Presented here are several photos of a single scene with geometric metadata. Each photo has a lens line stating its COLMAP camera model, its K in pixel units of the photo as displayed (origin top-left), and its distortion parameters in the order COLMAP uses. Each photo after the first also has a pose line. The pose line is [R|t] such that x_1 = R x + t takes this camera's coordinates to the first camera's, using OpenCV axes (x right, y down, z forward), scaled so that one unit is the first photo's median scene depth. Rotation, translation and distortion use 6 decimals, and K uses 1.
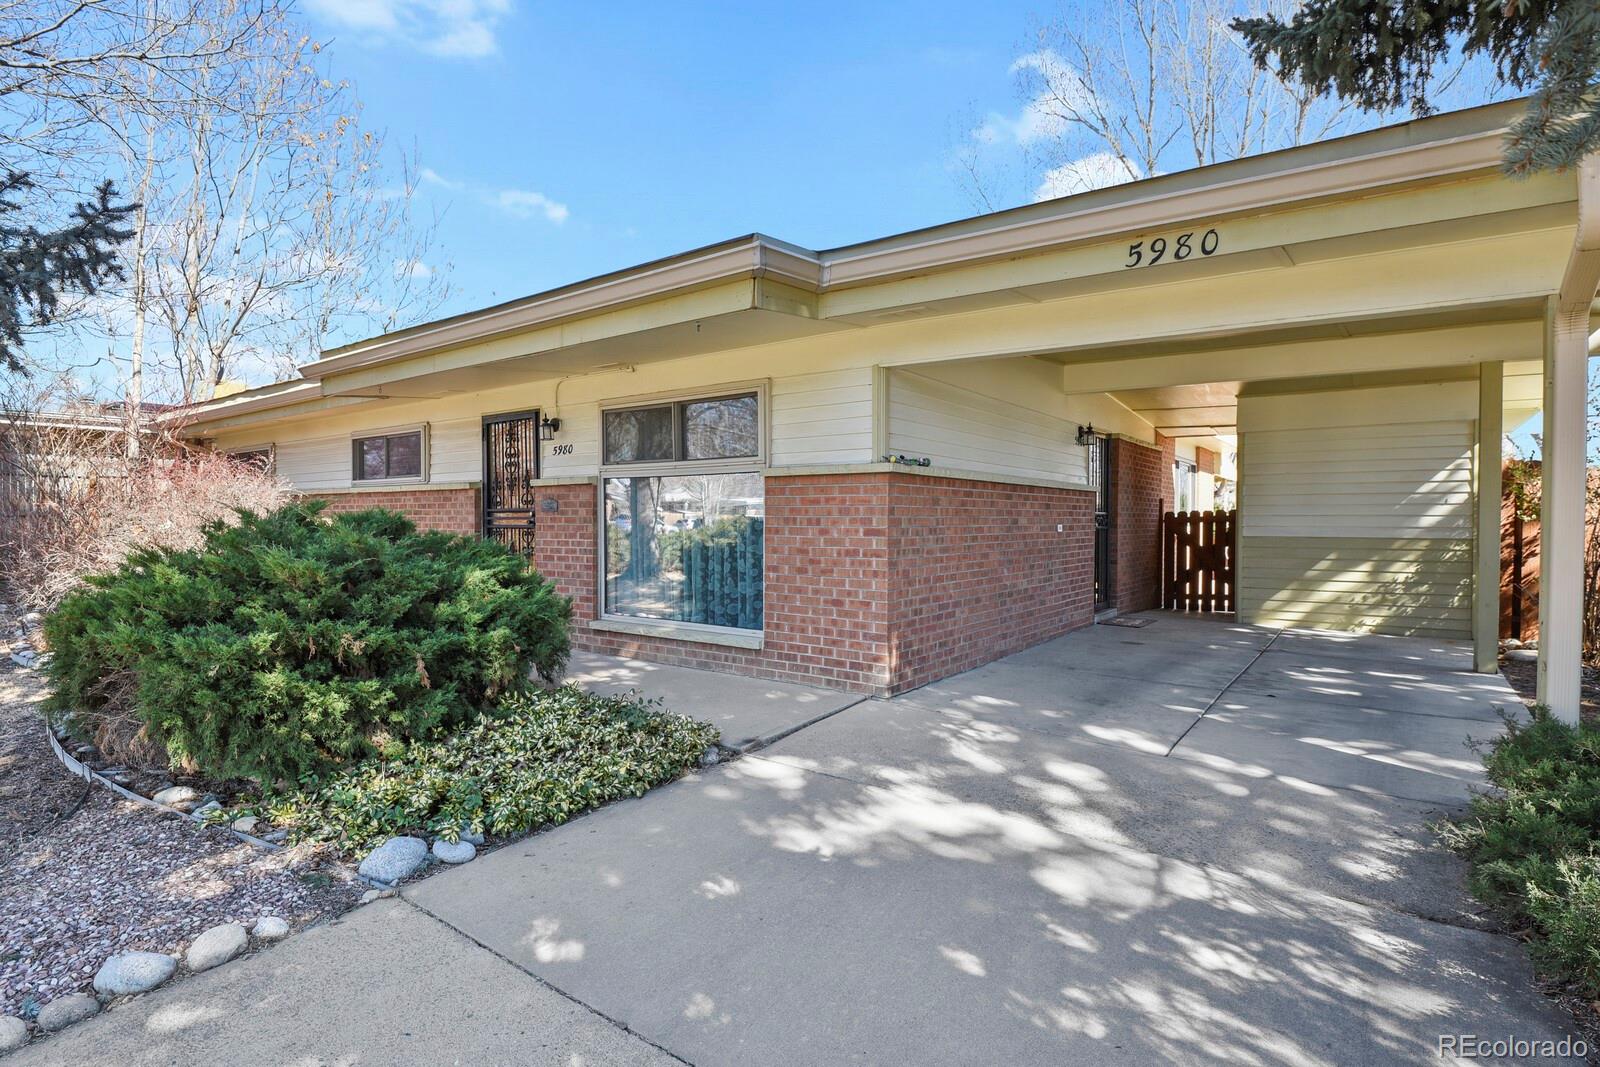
lens RADIAL K [[817.9, 0, 800.0], [0, 817.9, 533.5], [0, 0, 1]] dist [-0.000001, -0.000347]
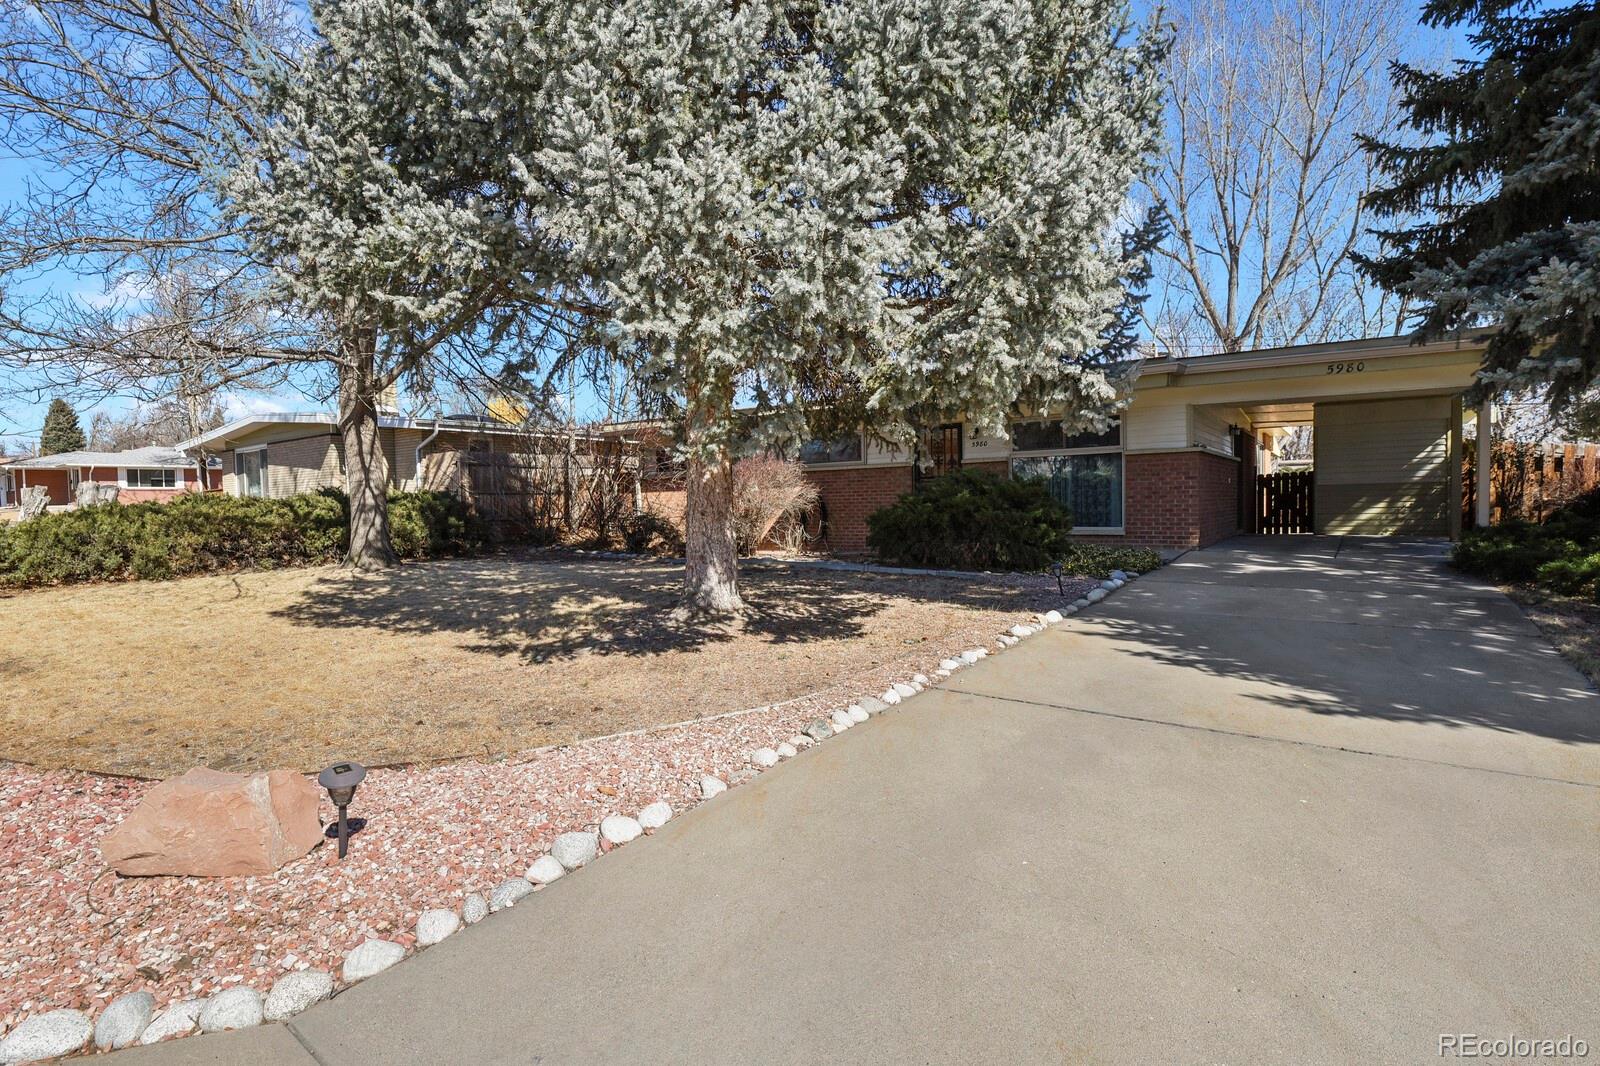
lens RADIAL K [[786.7, 0, 800.0], [0, 786.7, 533.0], [0, 0, 1]] dist [-0.001162, -0.000061]
pose [[0.999700, -0.022338, 0.010073, -0.639037], [0.022147, 0.999579, 0.018755, 0.053849], [-0.010488, -0.018526, 0.999773, -0.739882]]
